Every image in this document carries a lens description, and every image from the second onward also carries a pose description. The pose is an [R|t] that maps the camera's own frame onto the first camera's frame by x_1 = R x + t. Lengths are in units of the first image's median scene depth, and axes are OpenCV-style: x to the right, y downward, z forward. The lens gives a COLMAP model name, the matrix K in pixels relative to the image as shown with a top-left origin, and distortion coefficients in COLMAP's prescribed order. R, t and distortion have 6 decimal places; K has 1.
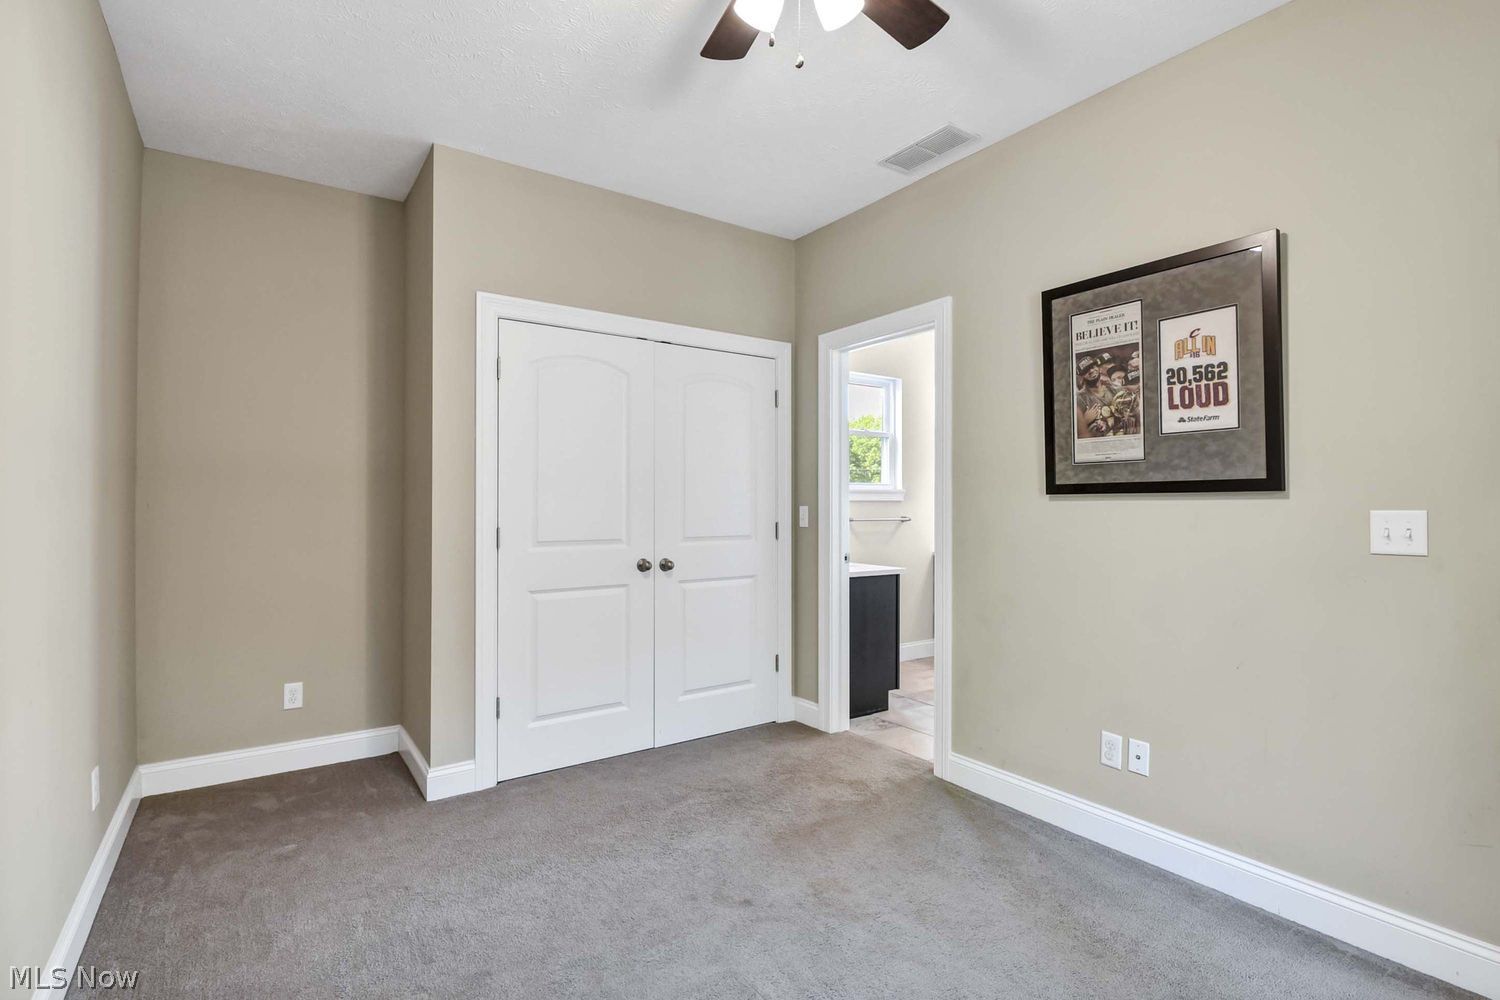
lens RADIAL K [[686.5, 0, 754.9], [0, 686.5, 498.1], [0, 0, 1]] dist [-0.009838, -0.003612]
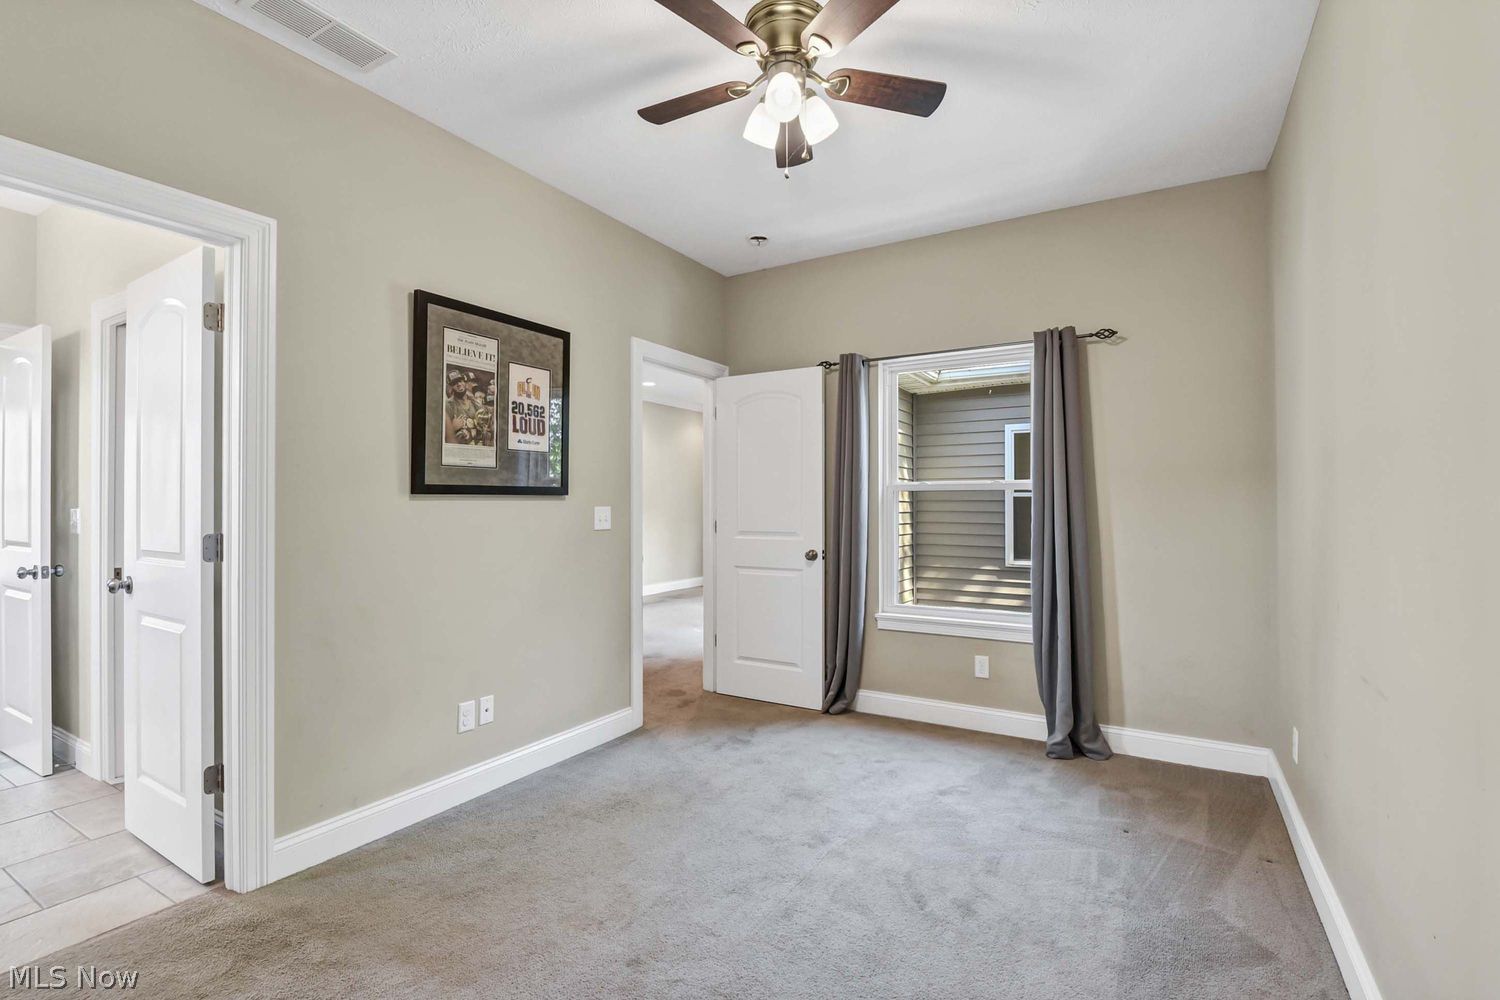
lens RADIAL K [[666.2, 0, 757.8], [0, 666.2, 501.4], [0, 0, 1]] dist [0.000833, -0.010104]
pose [[-0.386573, 0.002871, 0.922255, -0.716377], [-0.006575, 0.999961, -0.005869, 0.008586], [-0.922236, -0.008333, -0.386539, 0.998741]]
